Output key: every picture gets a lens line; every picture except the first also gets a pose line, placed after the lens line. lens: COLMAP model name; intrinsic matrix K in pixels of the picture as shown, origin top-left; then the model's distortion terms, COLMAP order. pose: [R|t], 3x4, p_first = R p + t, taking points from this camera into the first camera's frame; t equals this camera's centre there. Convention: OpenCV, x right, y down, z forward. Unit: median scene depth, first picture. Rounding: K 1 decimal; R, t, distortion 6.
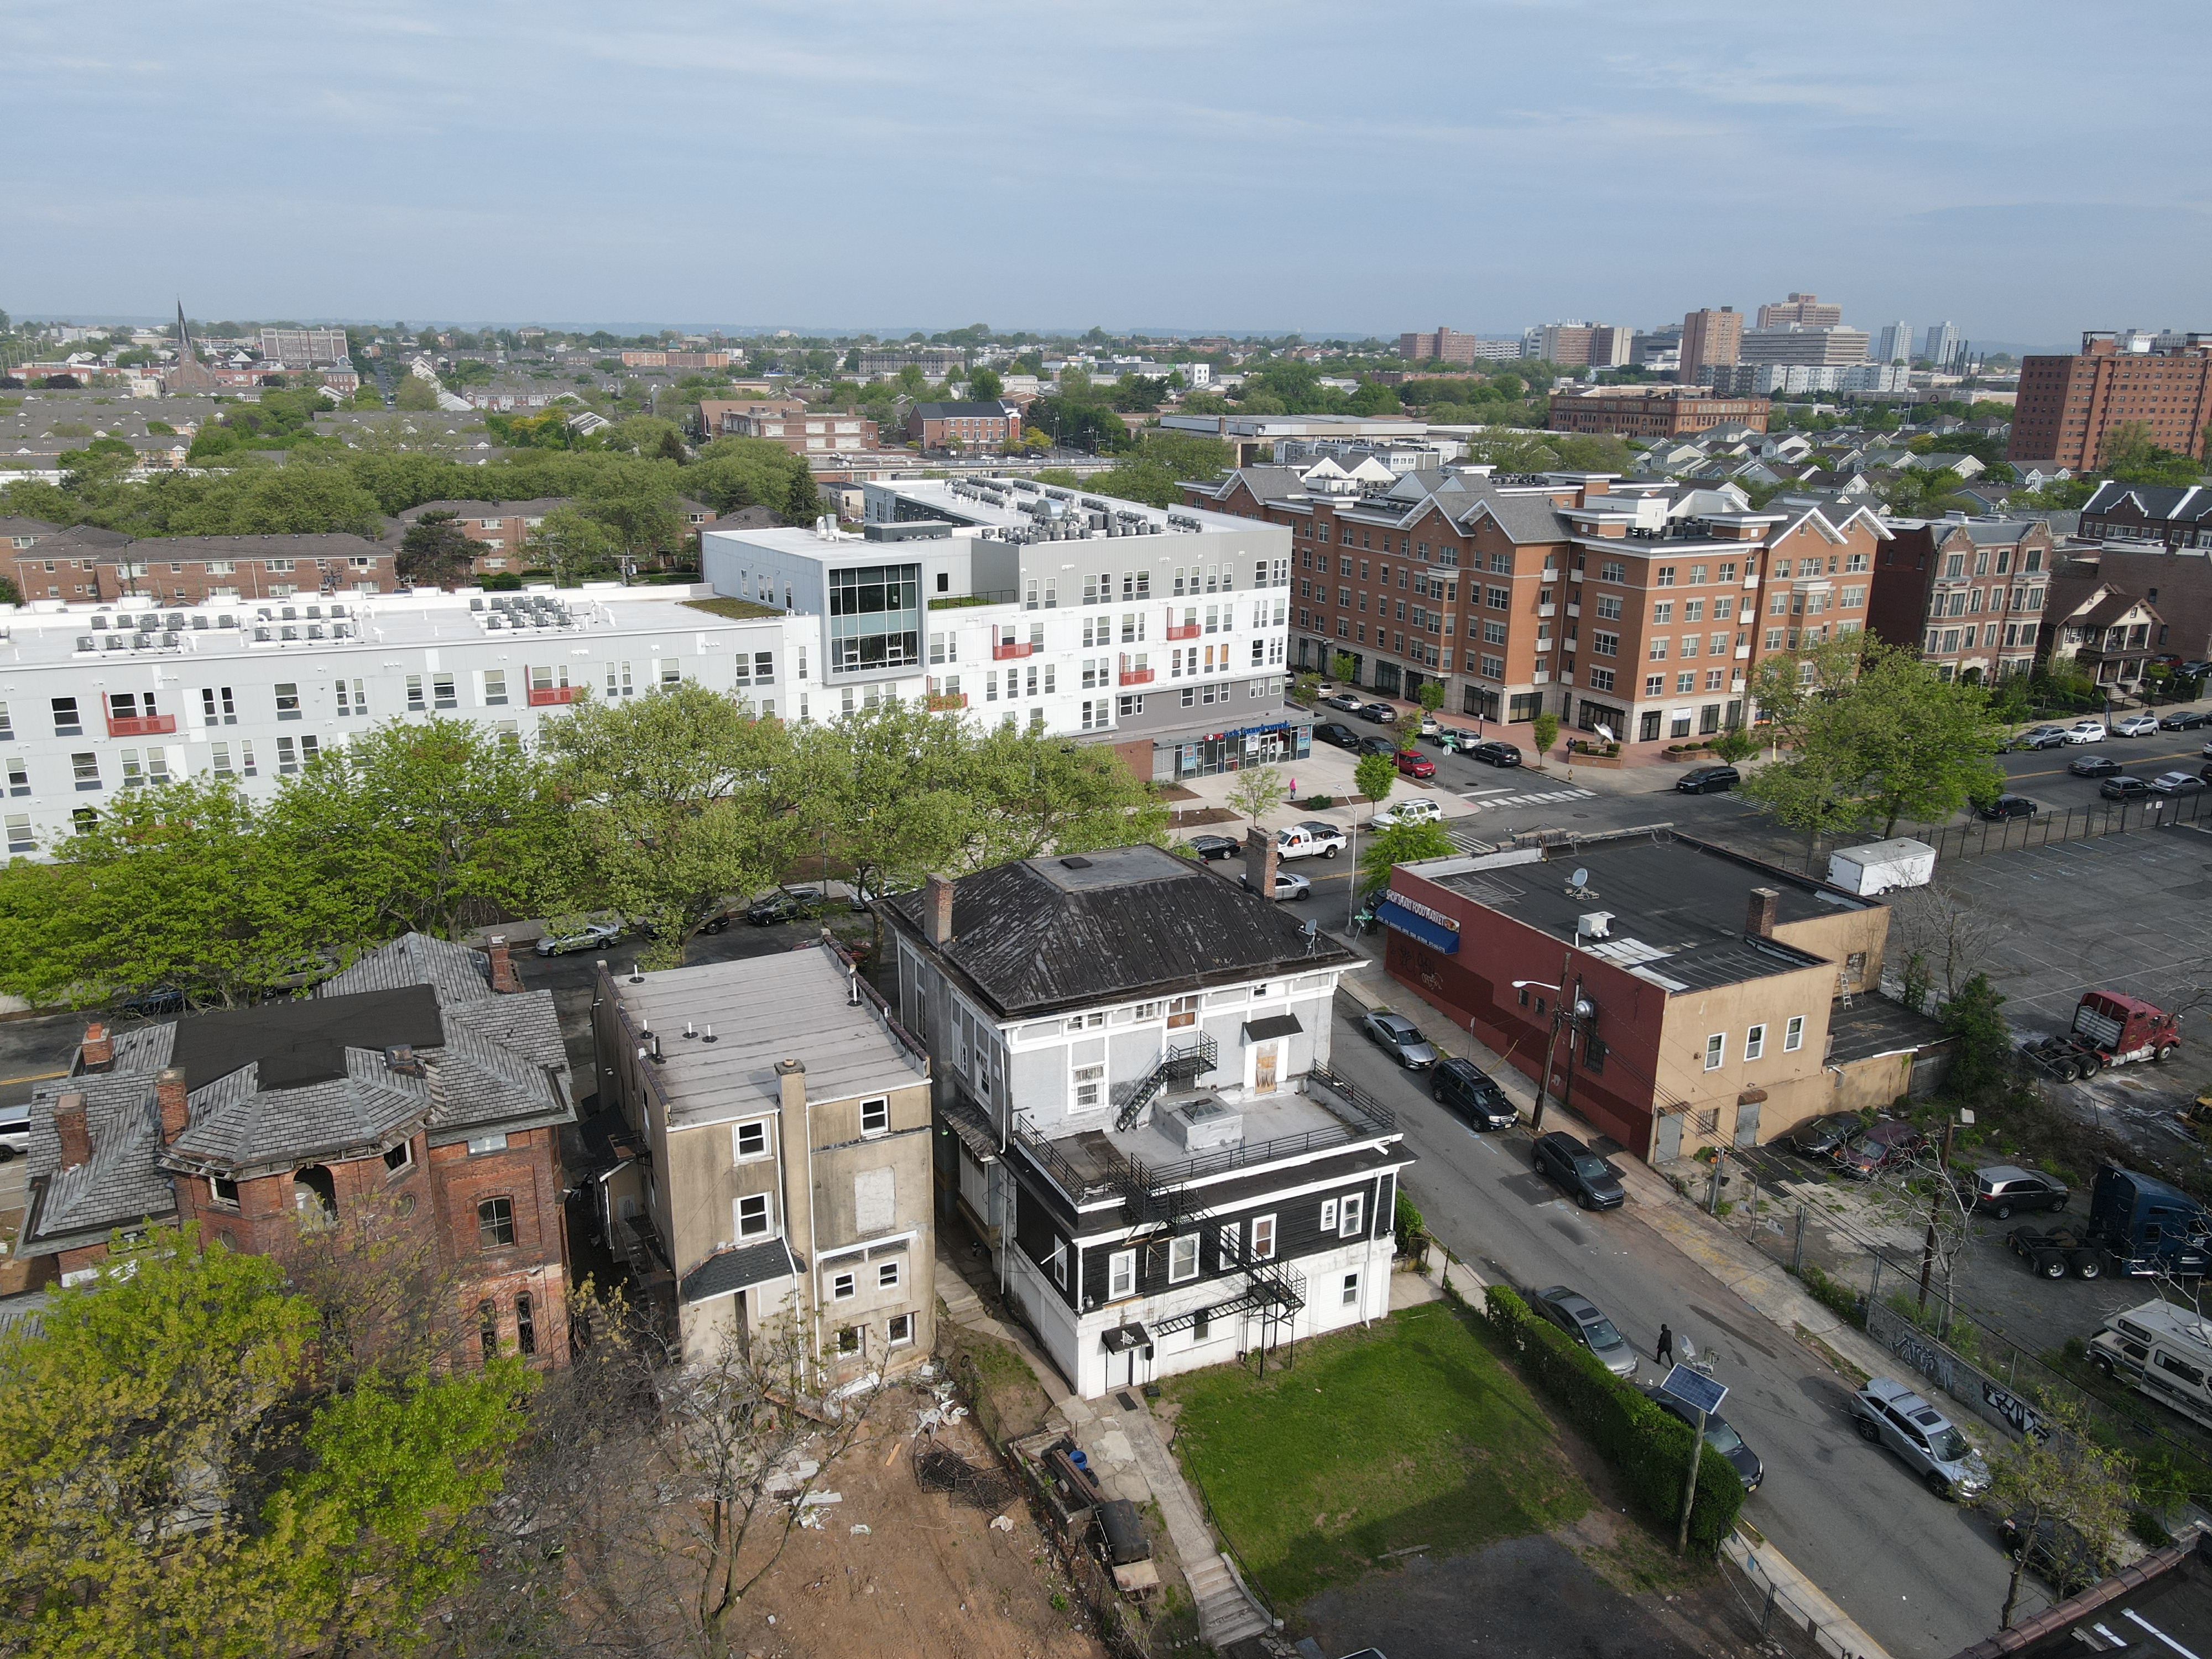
lens RADIAL K [[1596.4, 0, 1104.4], [0, 1596.4, 839.8], [0, 0, 1]] dist [0.004156, 0.007158]
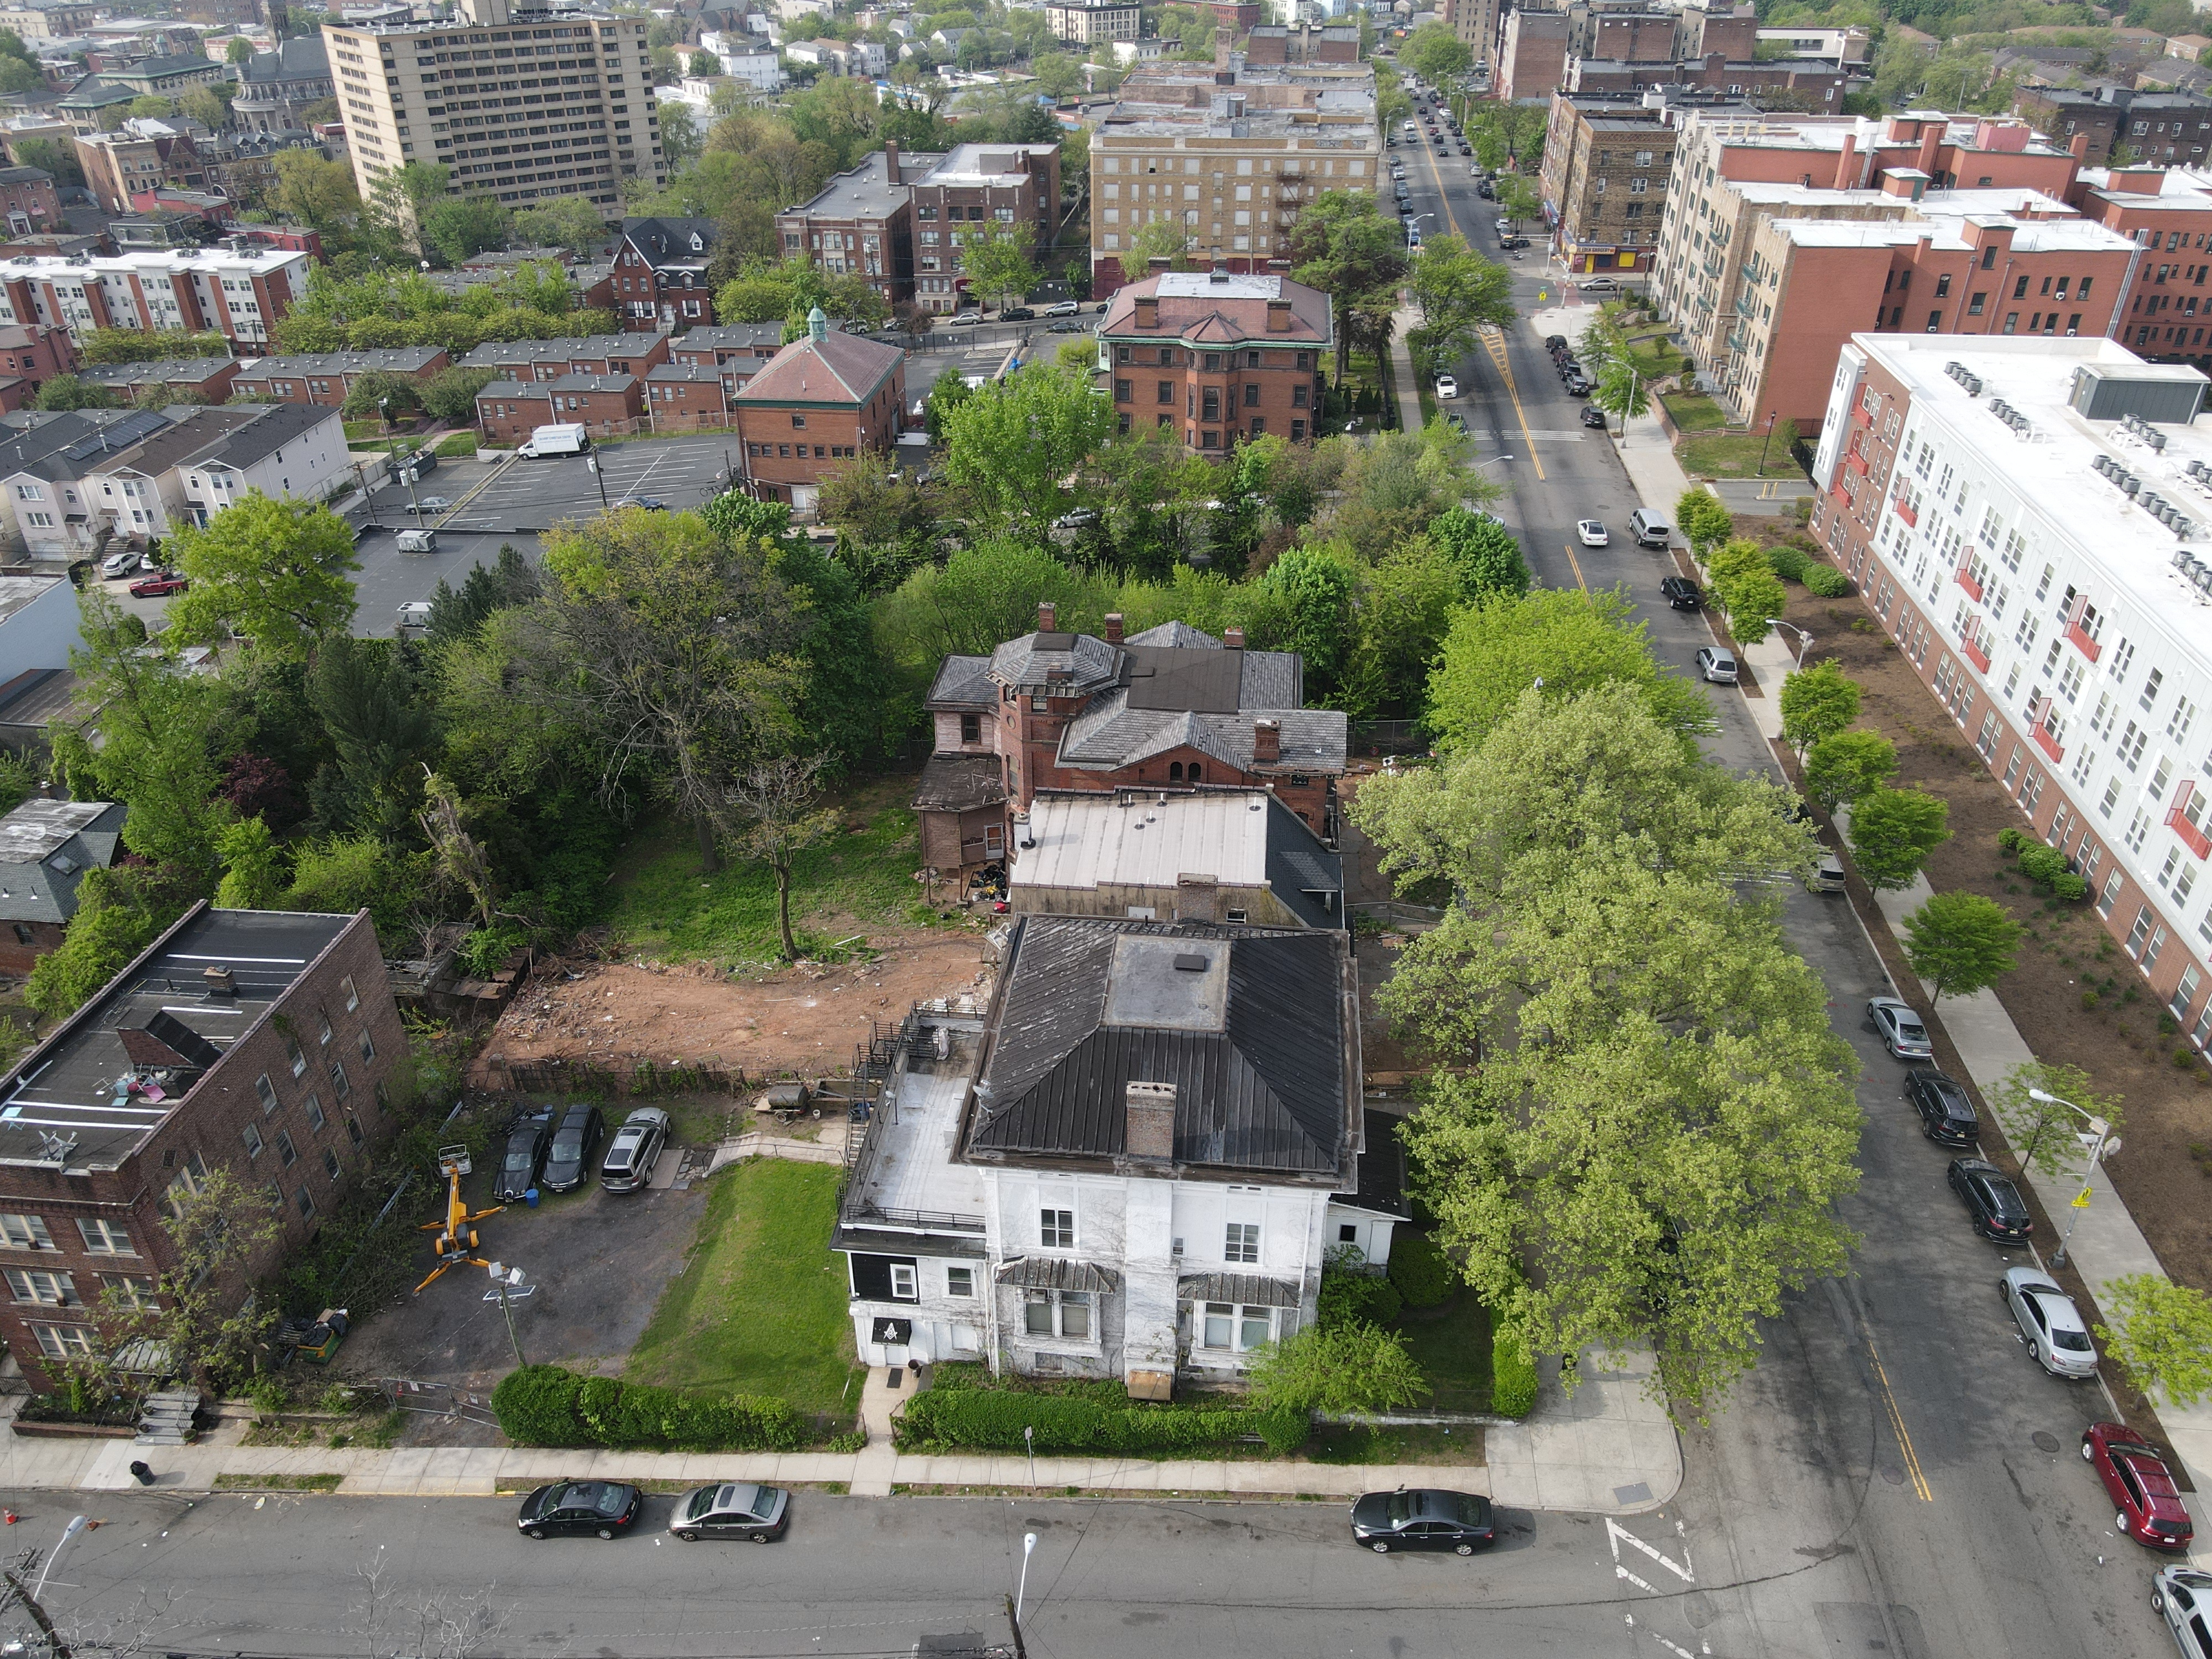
lens RADIAL K [[1609.6, 0, 1105.8], [0, 1609.6, 835.4], [0, 0, 1]] dist [0.013473, 0.007400]
pose [[-0.525628, 0.437111, -0.729828, 0.706748], [-0.245059, 0.743736, 0.621935, -0.654851], [0.814654, 0.505757, -0.283811, 1.240602]]
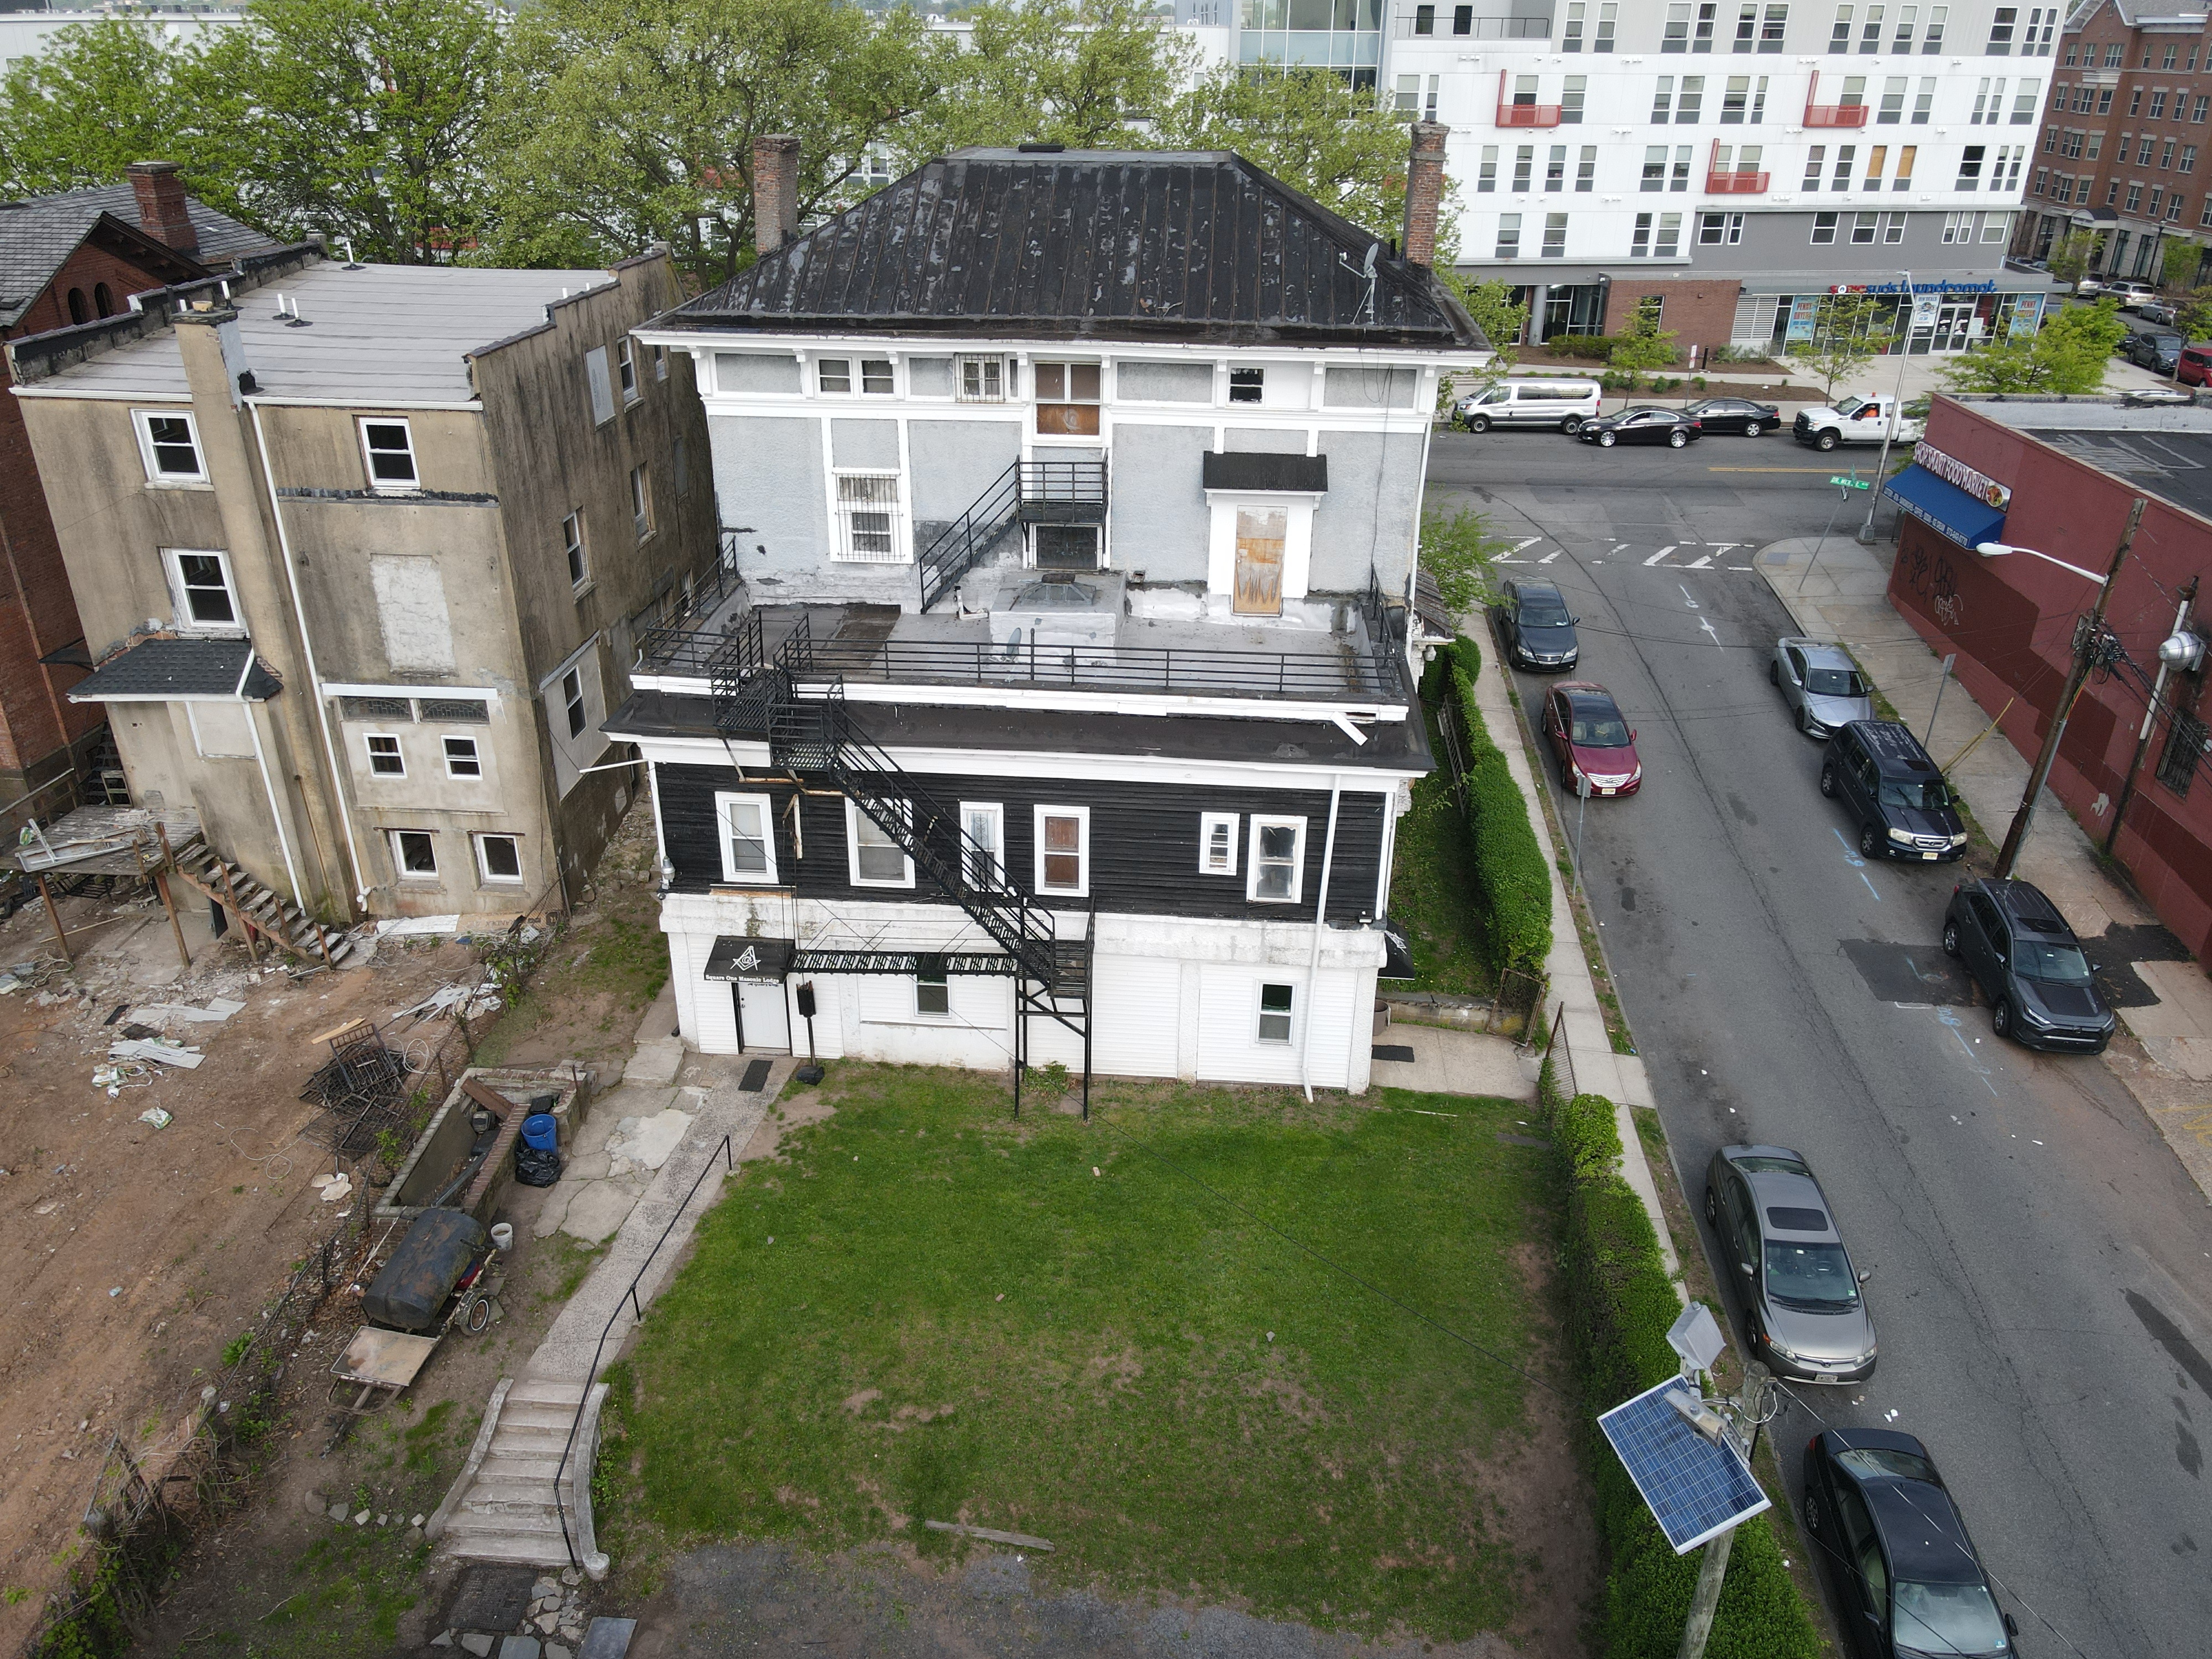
lens RADIAL K [[1606.2, 0, 1107.8], [0, 1606.2, 838.4], [0, 0, 1]] dist [0.013174, -0.000182]
pose [[0.865604, 0.218461, -0.450560, 0.309028], [-0.143280, 0.970246, 0.195173, 0.135994], [0.479792, -0.104387, 0.871151, 0.532642]]
